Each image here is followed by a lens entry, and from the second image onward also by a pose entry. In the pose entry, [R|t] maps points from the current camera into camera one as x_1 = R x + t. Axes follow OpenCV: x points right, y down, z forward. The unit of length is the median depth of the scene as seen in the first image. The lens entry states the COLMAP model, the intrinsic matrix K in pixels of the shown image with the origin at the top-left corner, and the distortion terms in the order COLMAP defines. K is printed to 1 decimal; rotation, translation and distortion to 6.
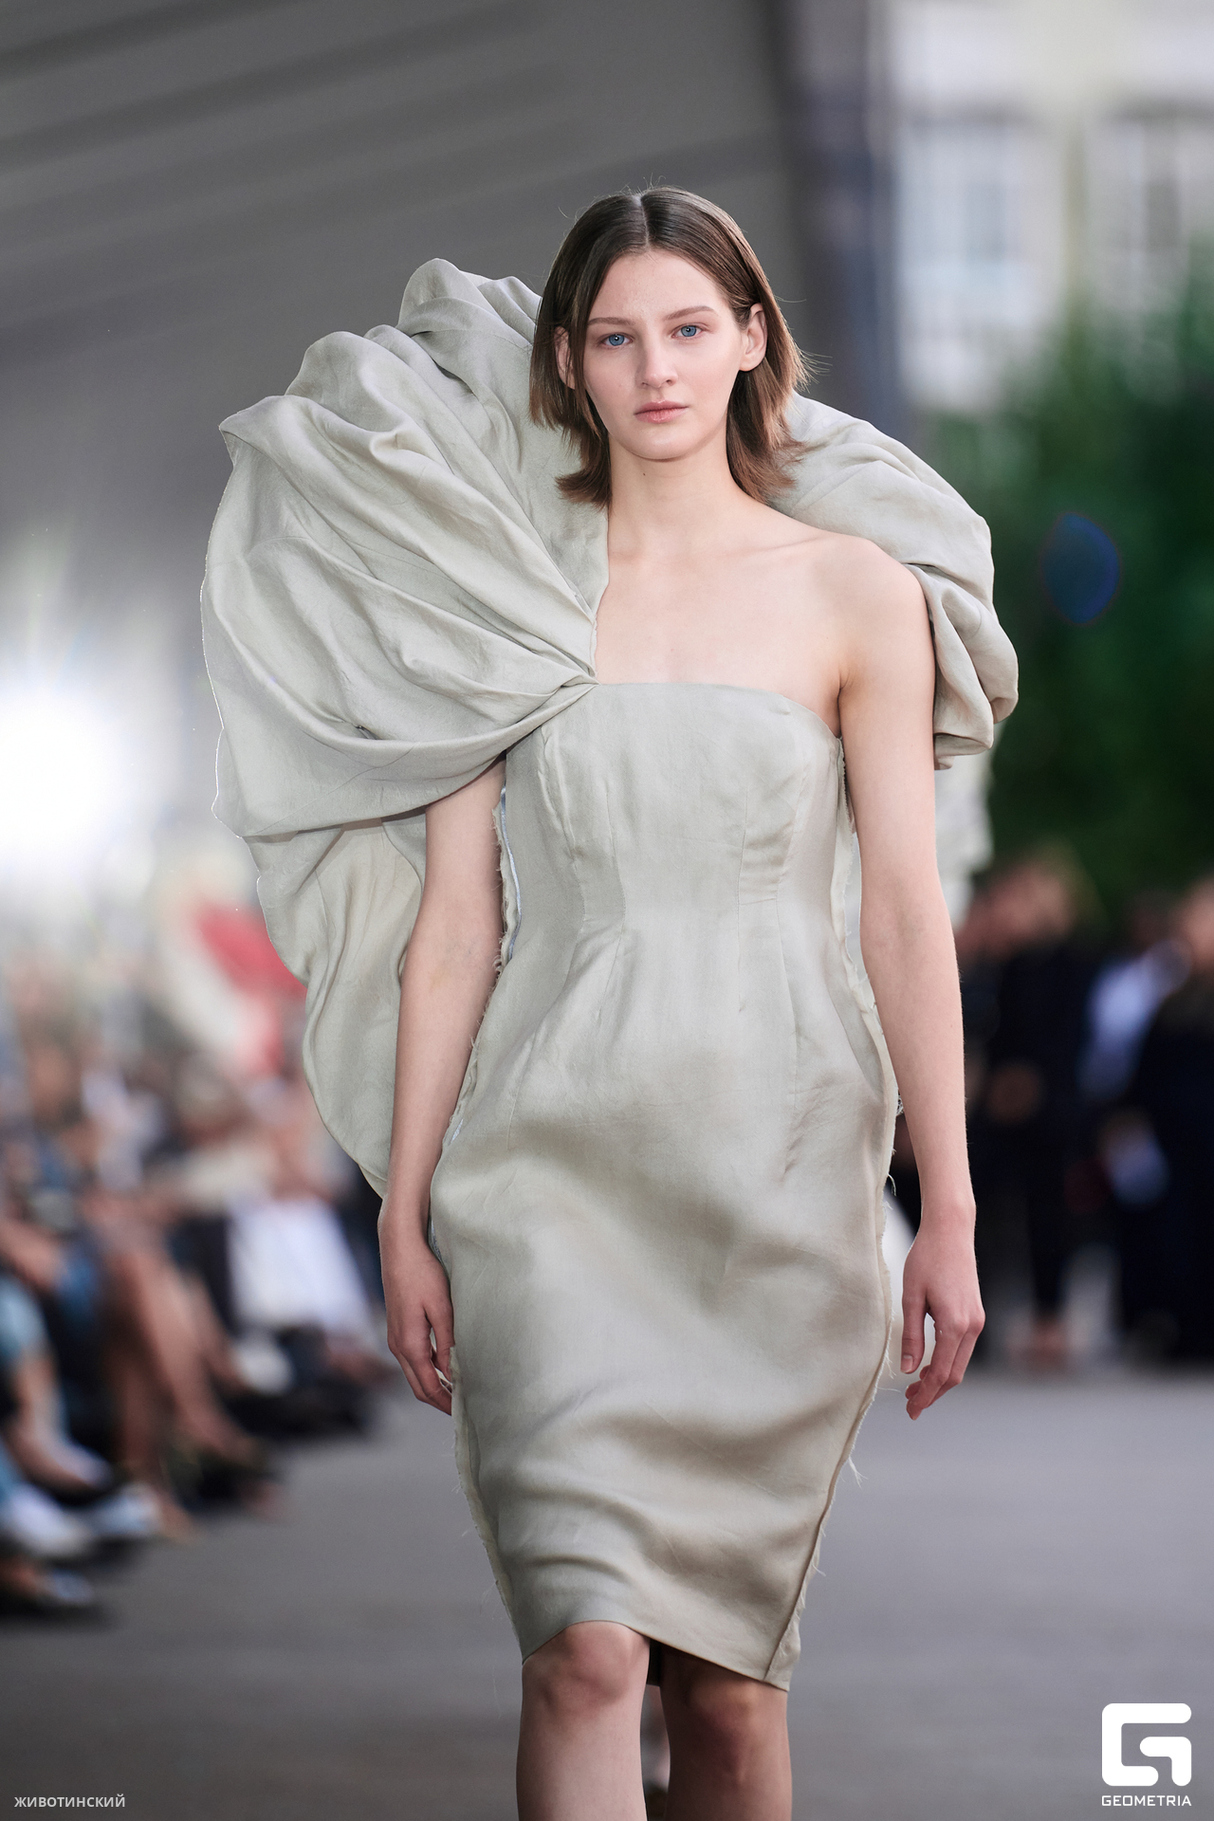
lens RADIAL K [[9980.0, 0, 604.6], [0, 9980.0, 908.5], [0, 0, 1]] dist [1.669032, 0.000000]
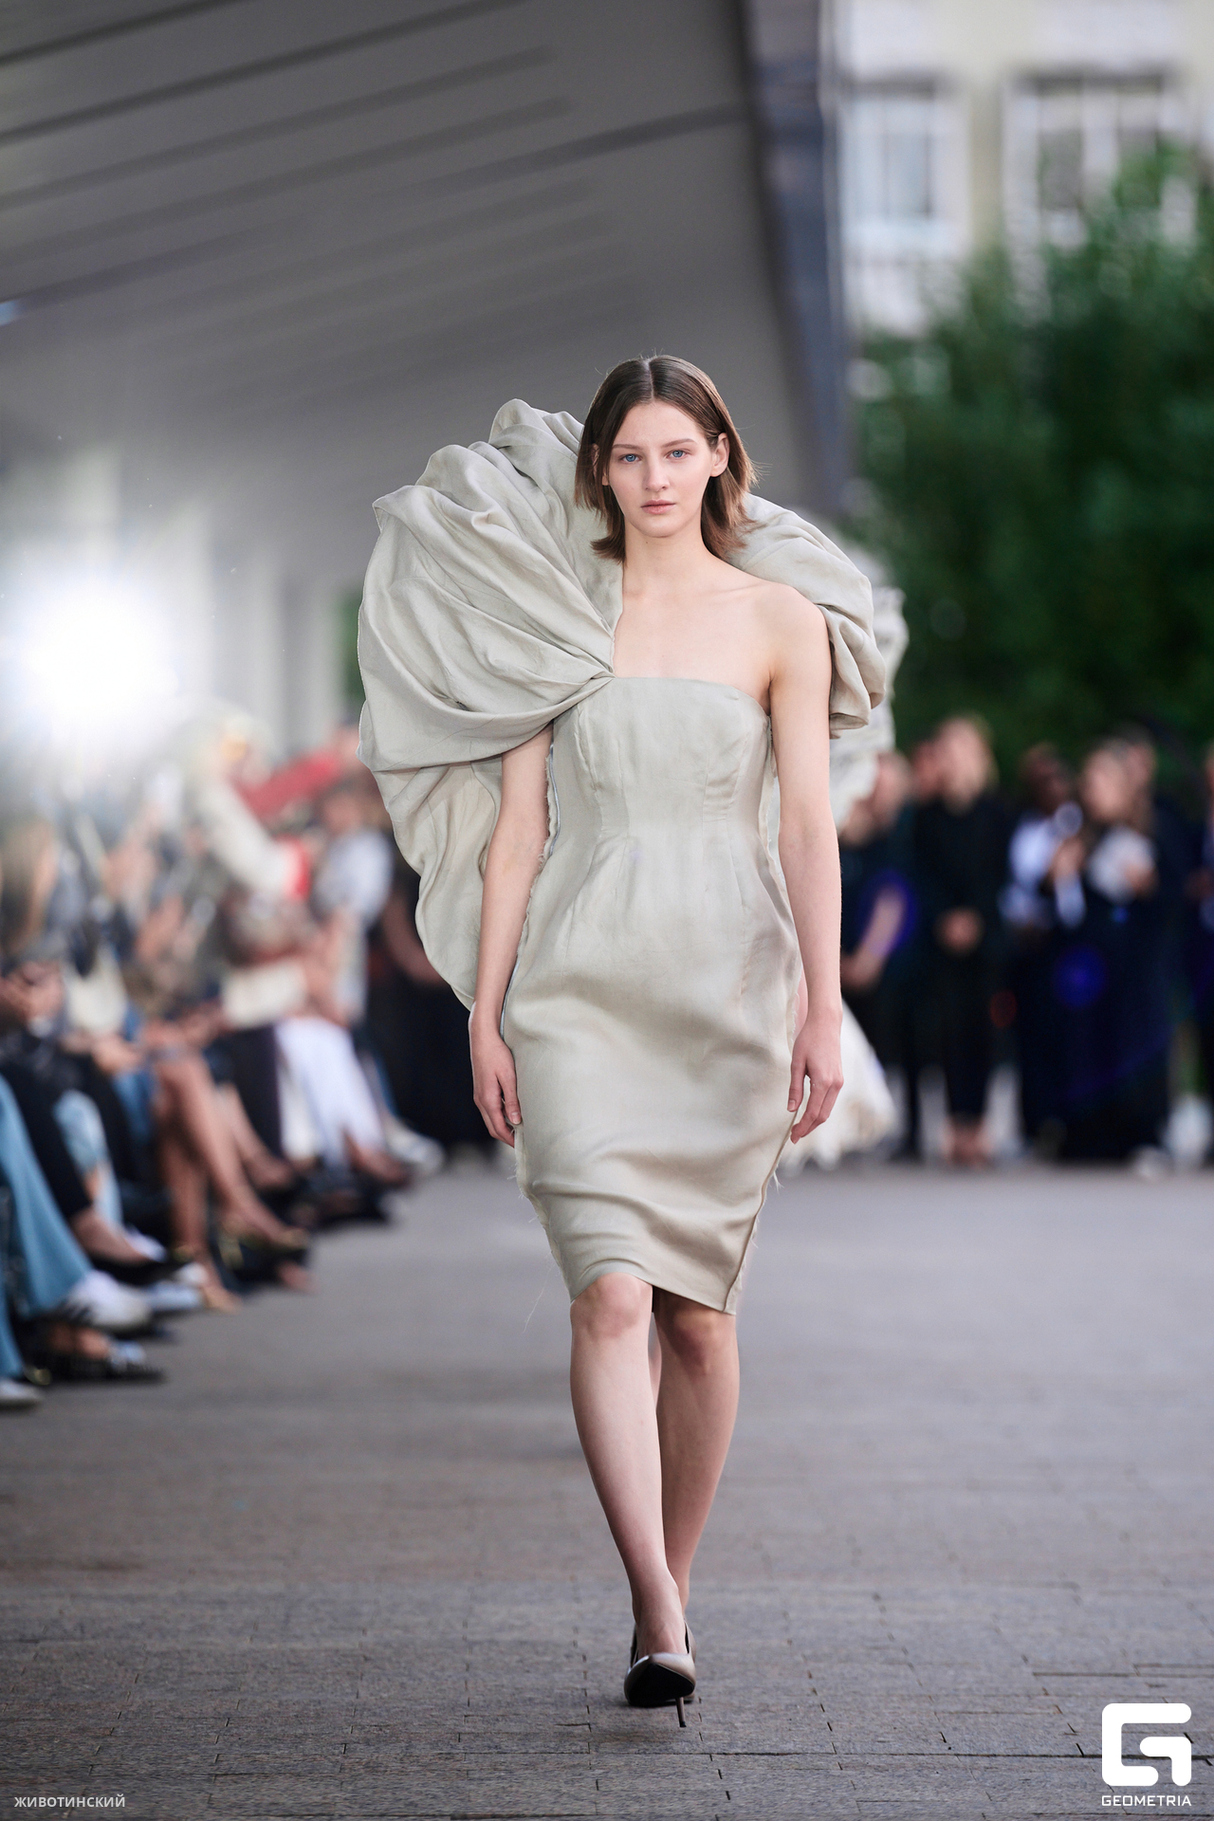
lens RADIAL K [[9703.5, 0, 613.1], [0, 9703.5, 922.8], [0, 0, 1]] dist [1.611415, 0.000000]
pose [[0.999721, 0.022381, 0.007586, -0.011376], [-0.022482, 0.999657, 0.013469, -0.004768], [-0.007282, -0.013636, 0.999881, -0.498885]]
